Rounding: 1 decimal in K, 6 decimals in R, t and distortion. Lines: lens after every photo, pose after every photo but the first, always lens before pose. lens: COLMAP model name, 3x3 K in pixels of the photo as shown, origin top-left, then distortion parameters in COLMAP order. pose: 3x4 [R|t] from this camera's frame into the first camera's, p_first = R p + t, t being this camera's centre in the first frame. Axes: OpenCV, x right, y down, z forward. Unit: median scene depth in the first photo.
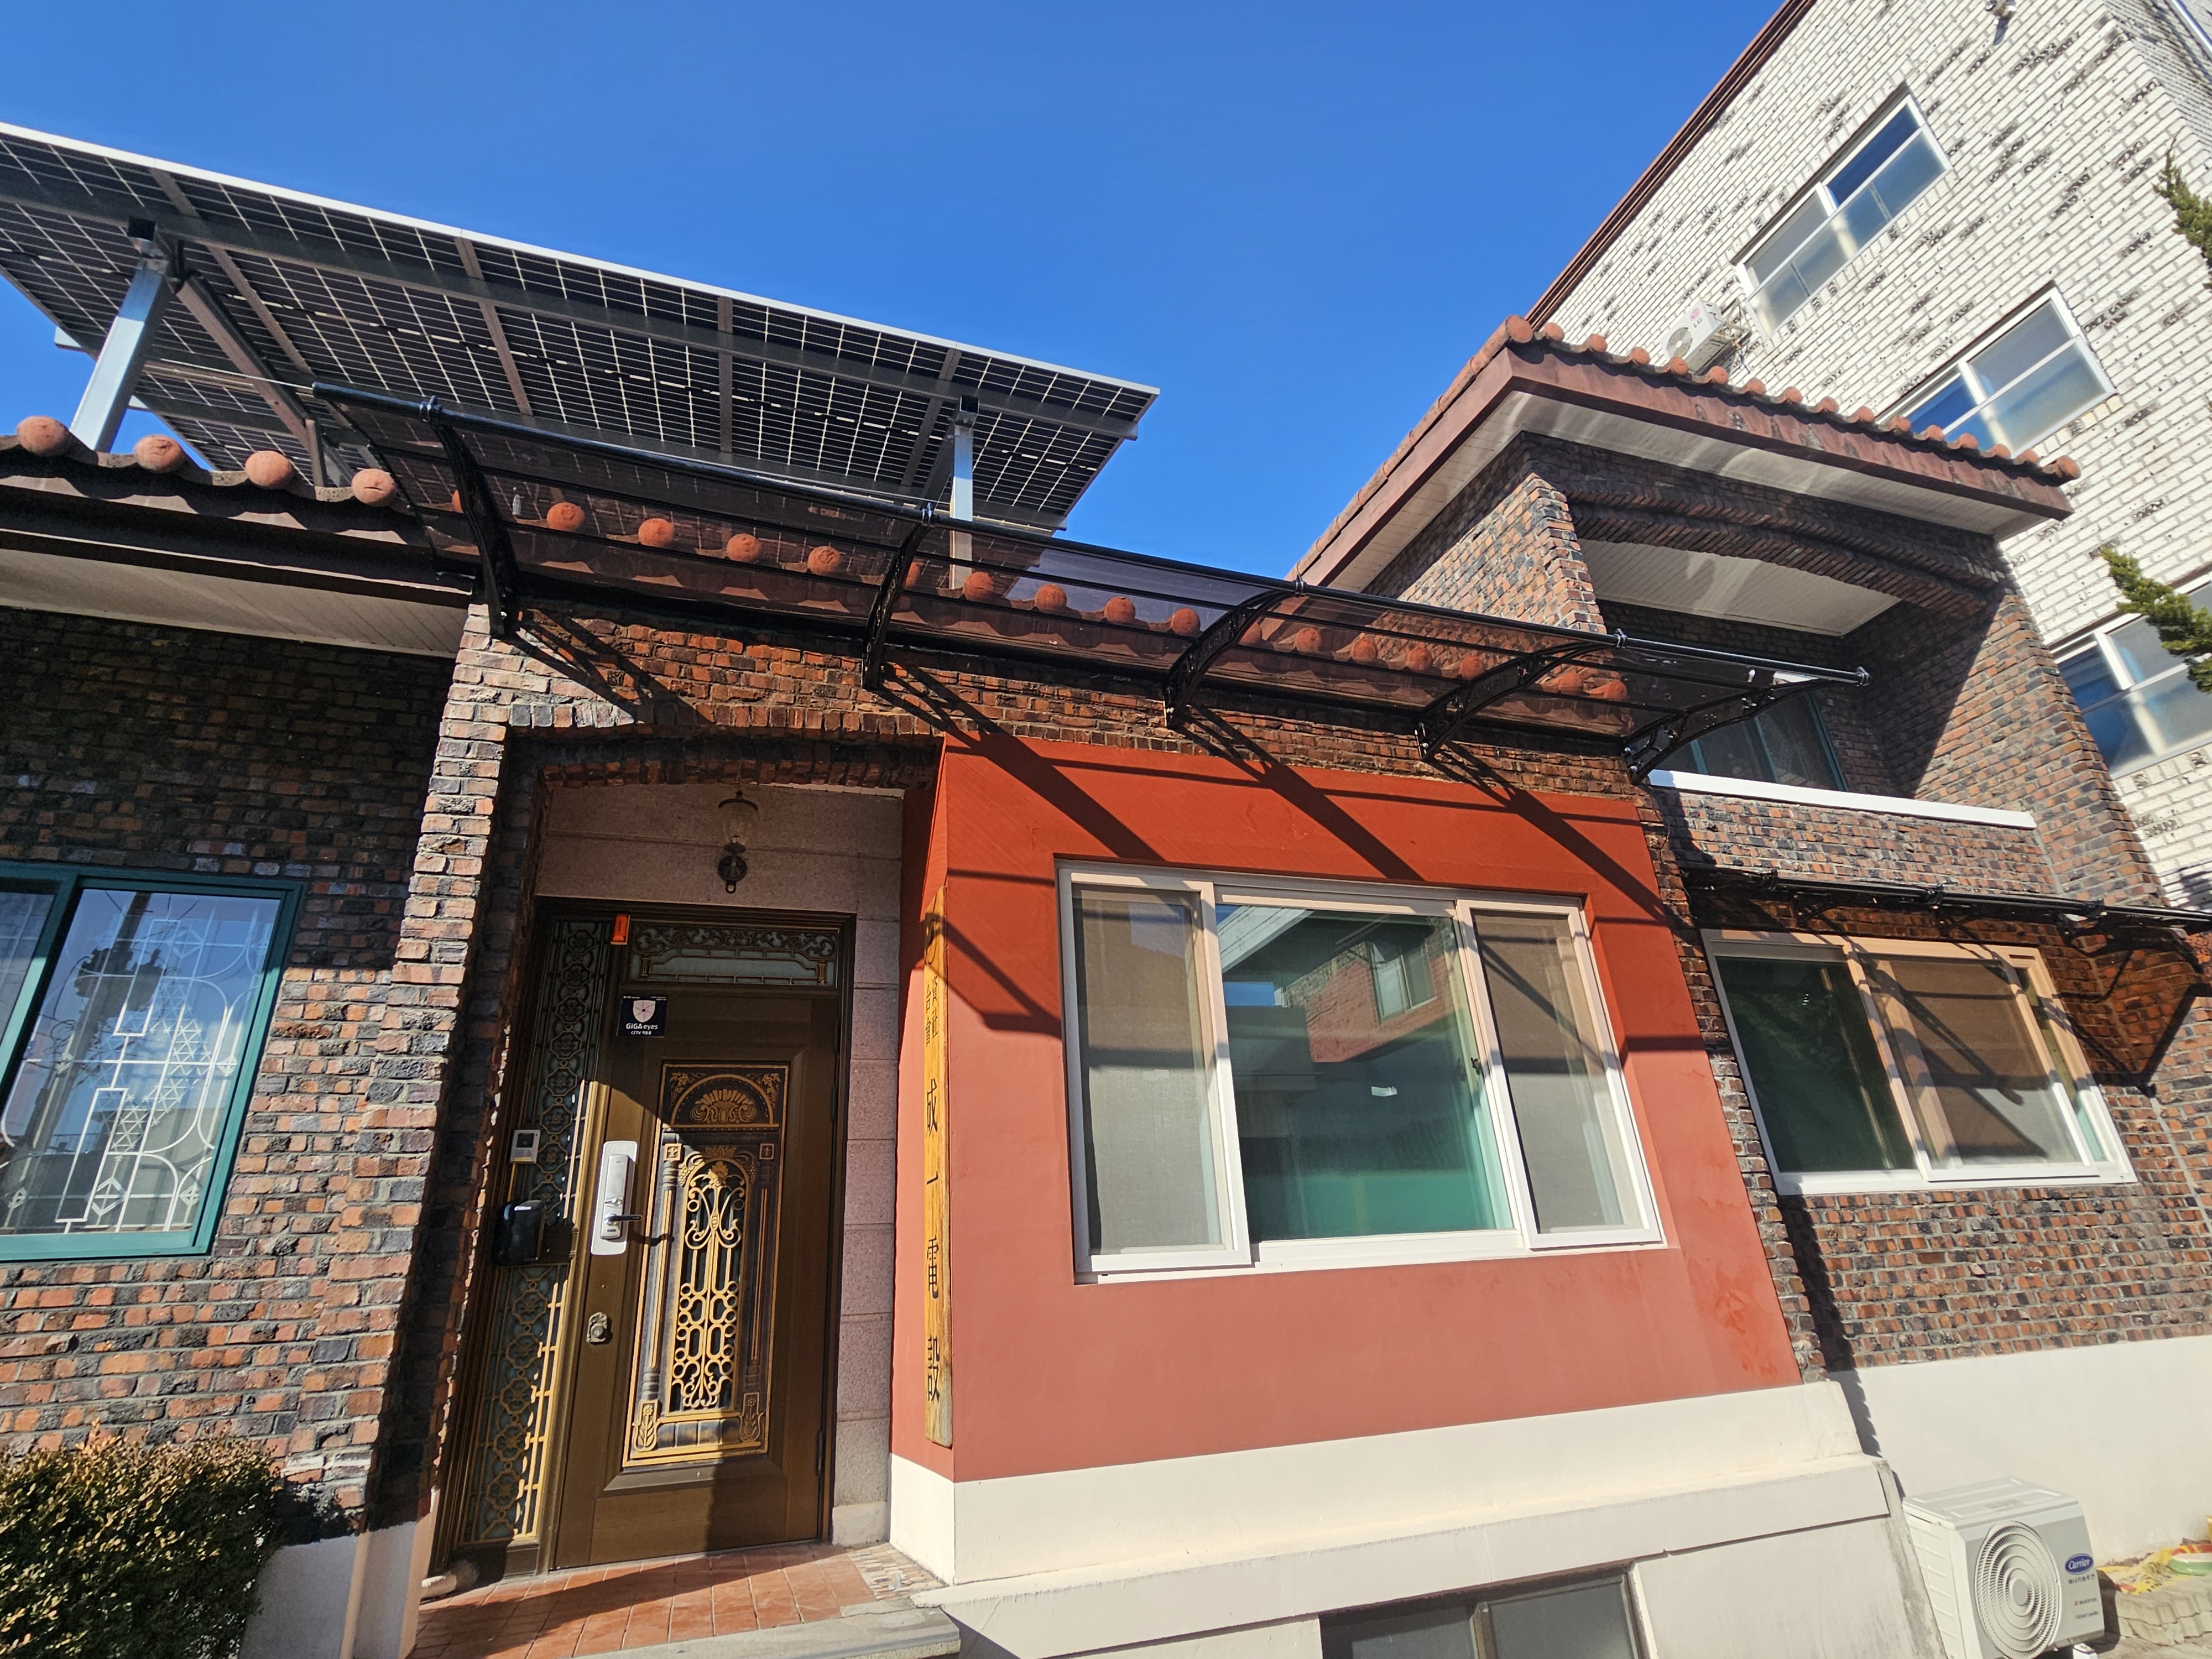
lens RADIAL K [[1096.3, 0, 1106.0], [0, 1096.3, 829.5], [0, 0, 1]] dist [-0.016823, 0.006957]
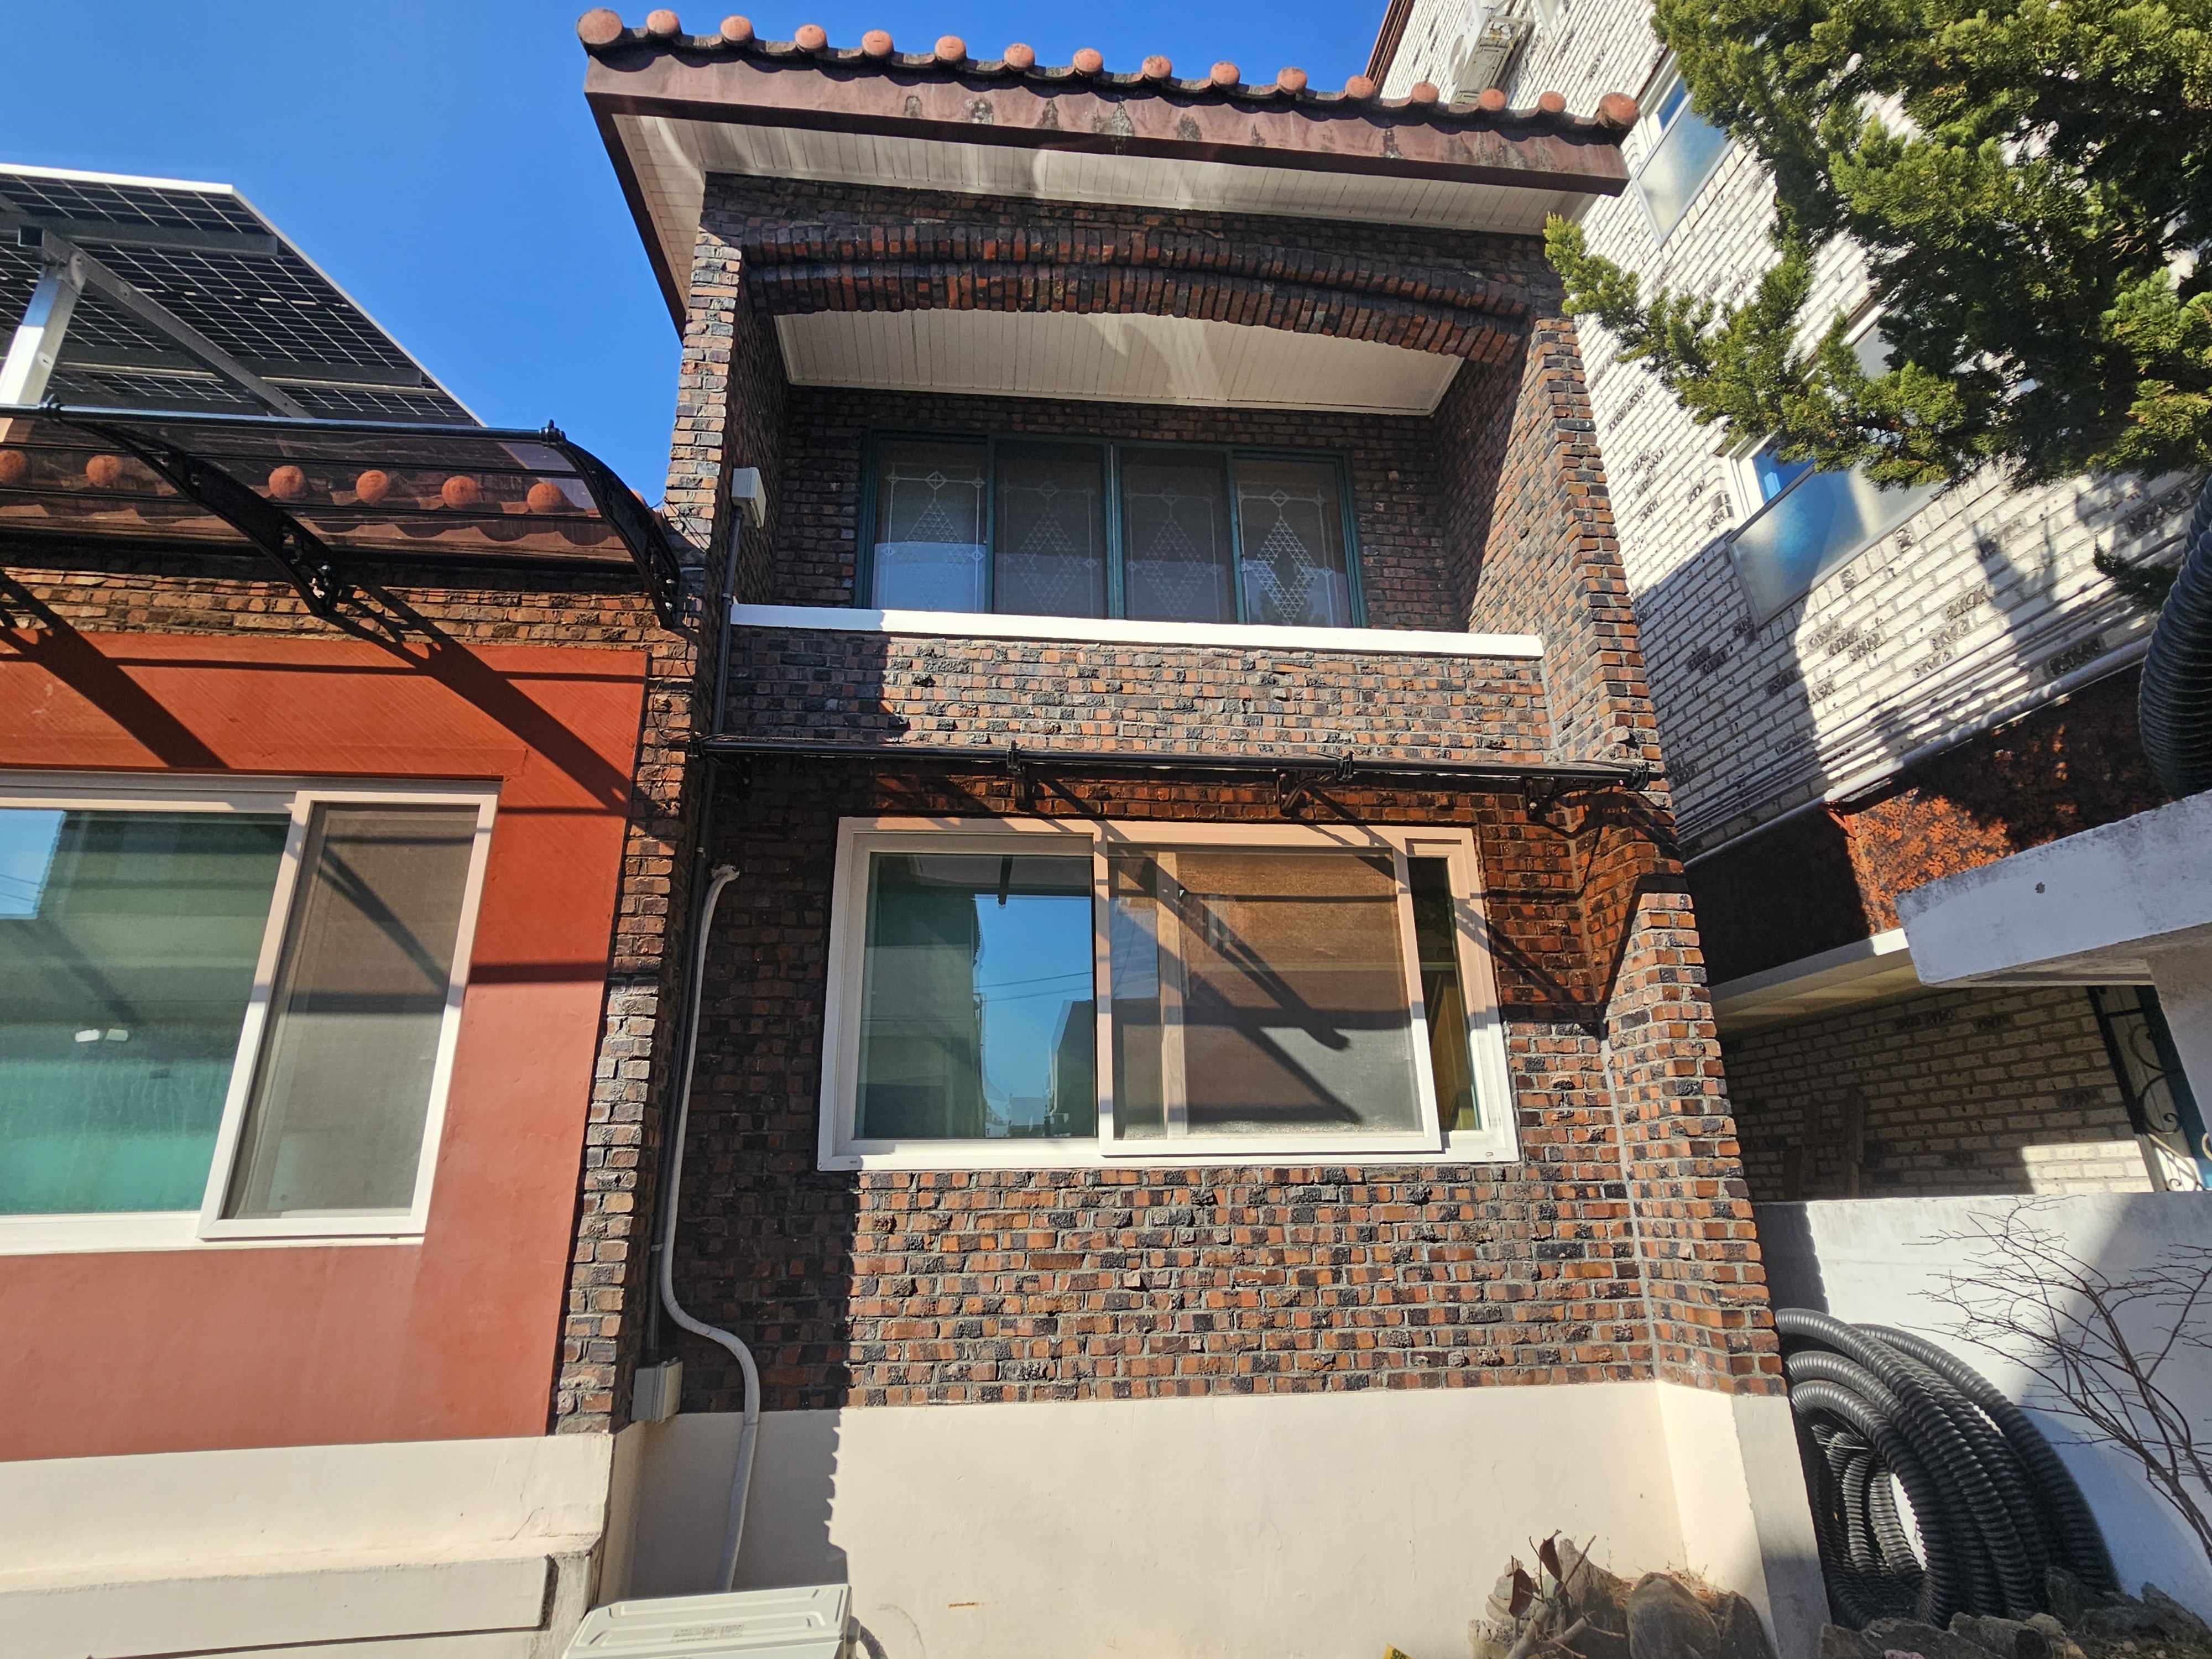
lens RADIAL K [[1111.5, 0, 1103.1], [0, 1111.5, 838.1], [0, 0, 1]] dist [-0.003363, 0.000724]
pose [[0.978543, -0.032794, -0.203418, 0.919157], [0.049867, 0.995596, 0.079380, 0.056123], [0.199920, -0.087820, 0.975869, 0.302869]]
